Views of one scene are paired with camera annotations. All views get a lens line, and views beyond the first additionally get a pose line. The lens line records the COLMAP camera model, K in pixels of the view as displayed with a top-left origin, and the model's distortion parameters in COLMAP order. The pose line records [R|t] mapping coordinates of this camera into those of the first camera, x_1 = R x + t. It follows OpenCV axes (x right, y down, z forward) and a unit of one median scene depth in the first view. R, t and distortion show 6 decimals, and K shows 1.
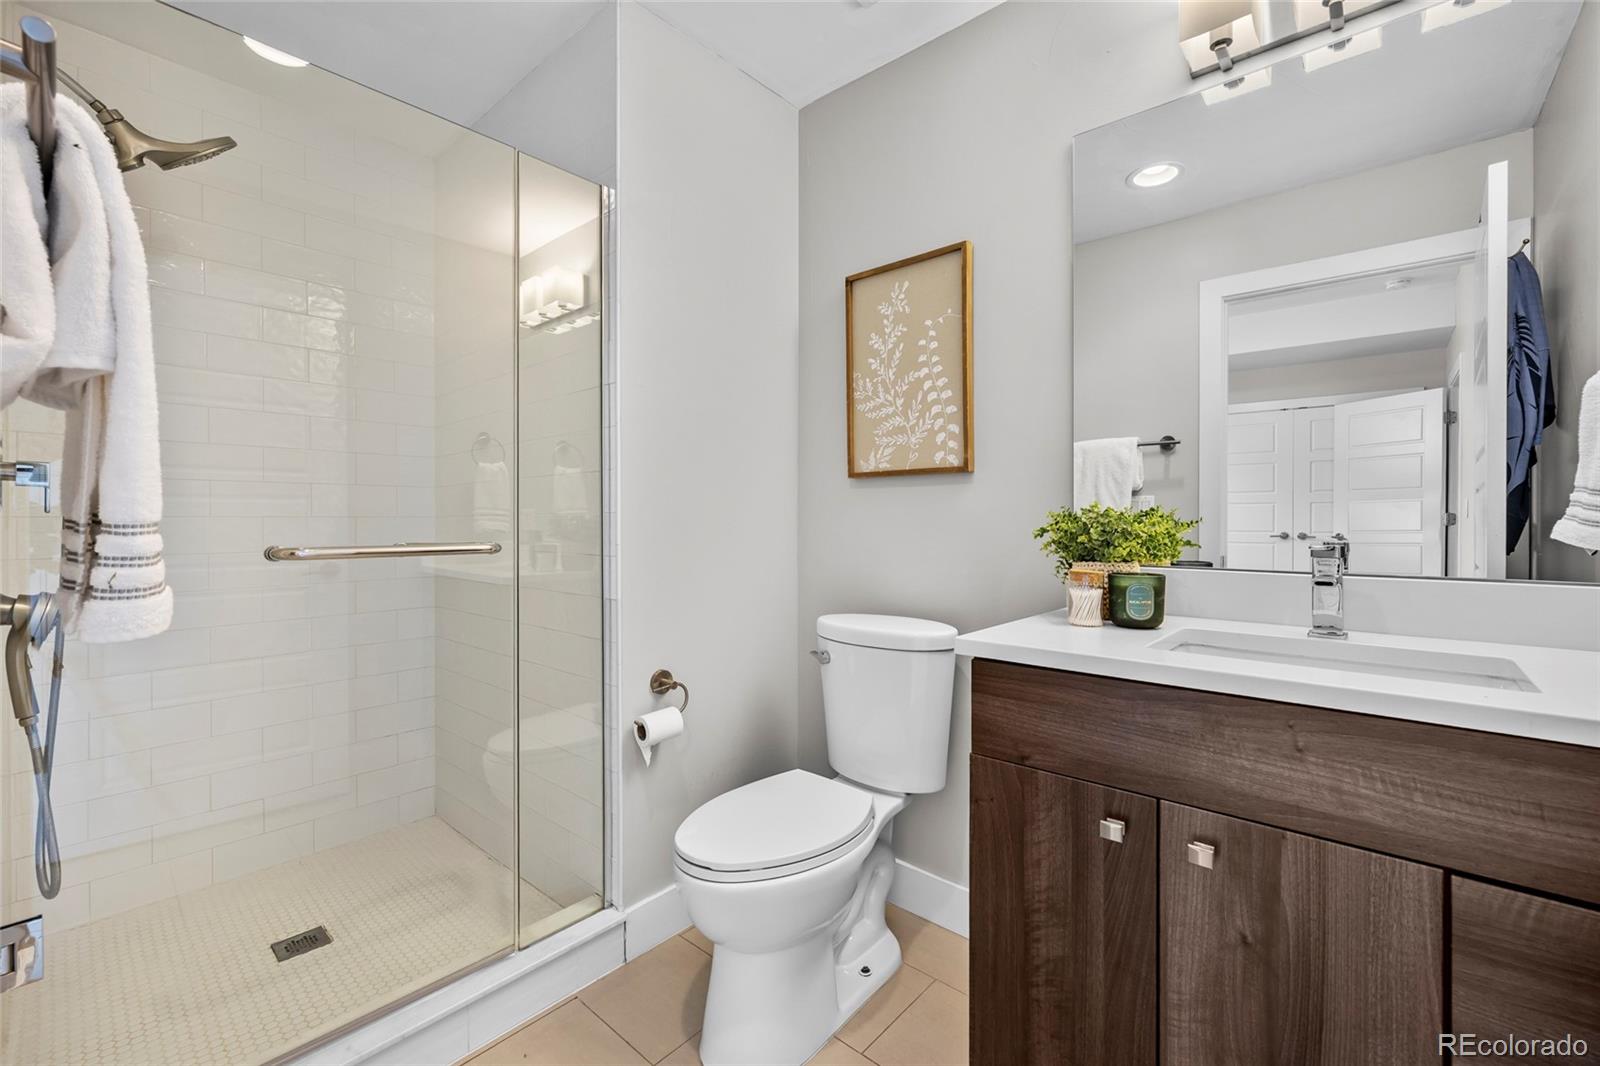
lens RADIAL K [[688.4, 0, 800.0], [0, 688.4, 514.8], [0, 0, 1]] dist [-0.003936, 0.000122]
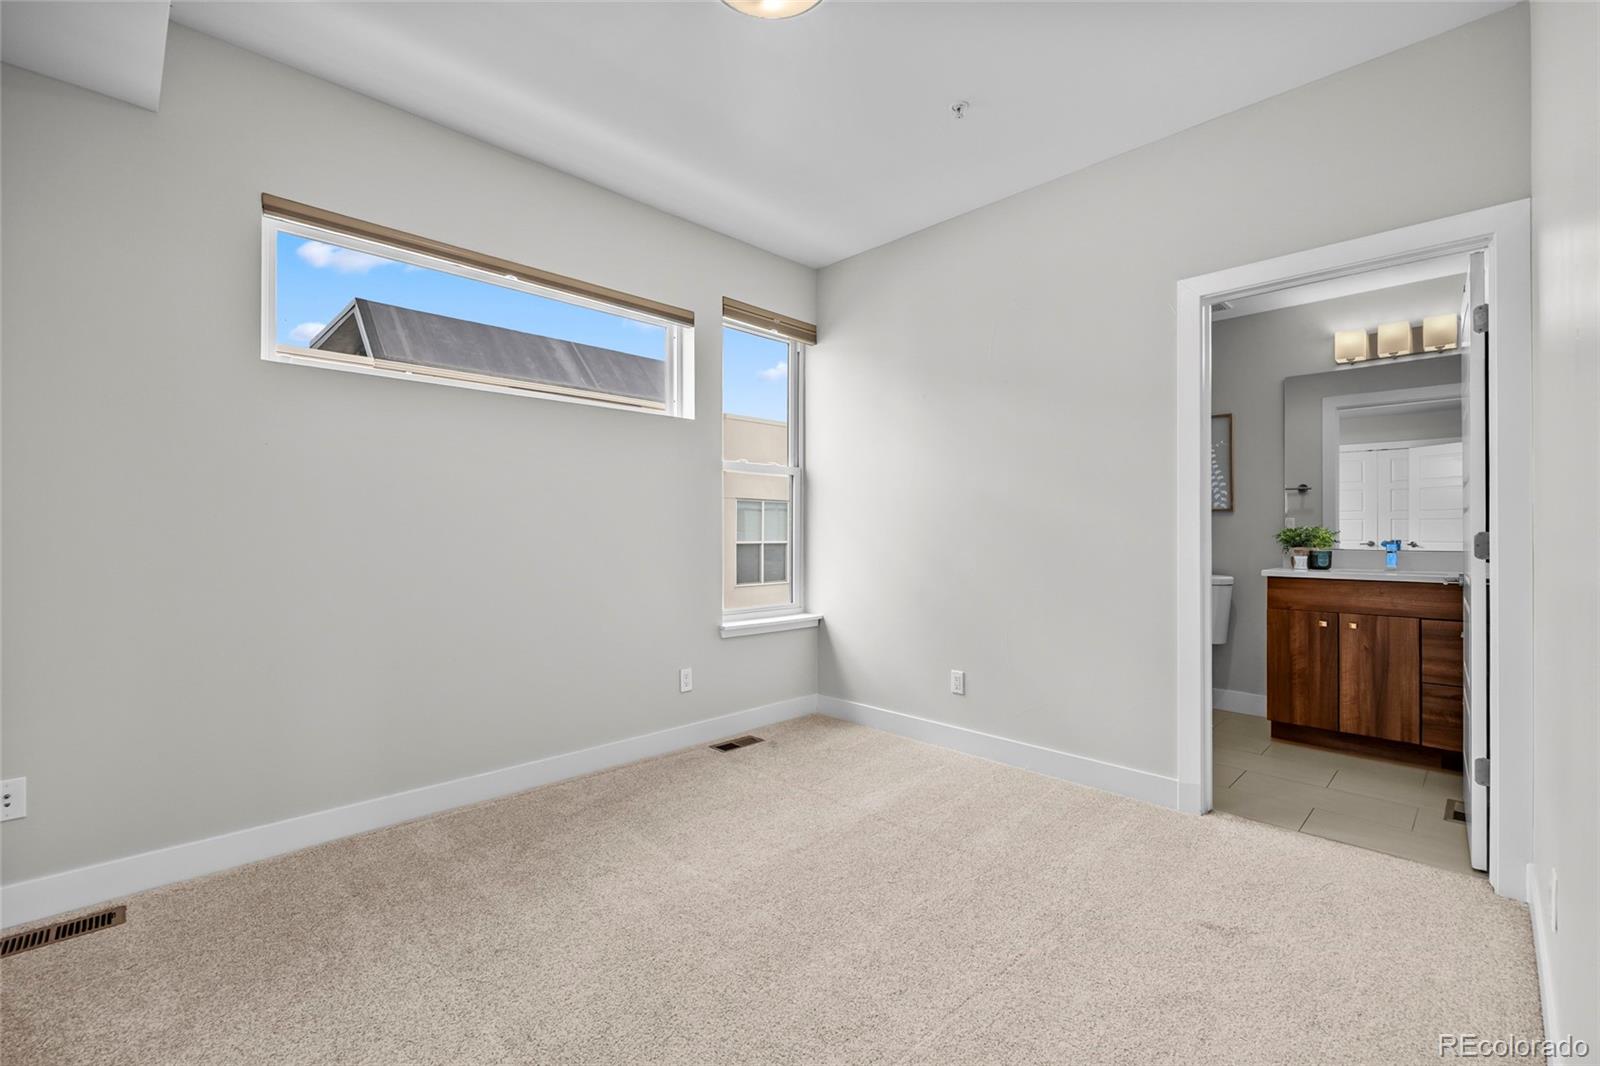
lens RADIAL K [[688.4, 0, 800.0], [0, 688.4, 514.8], [0, 0, 1]] dist [-0.003936, 0.000122]
pose [[0.997126, 0.002371, -0.075723, -1.658380], [-0.003495, 0.999886, -0.014720, -0.015931], [0.075679, 0.014942, 0.997020, -2.295071]]
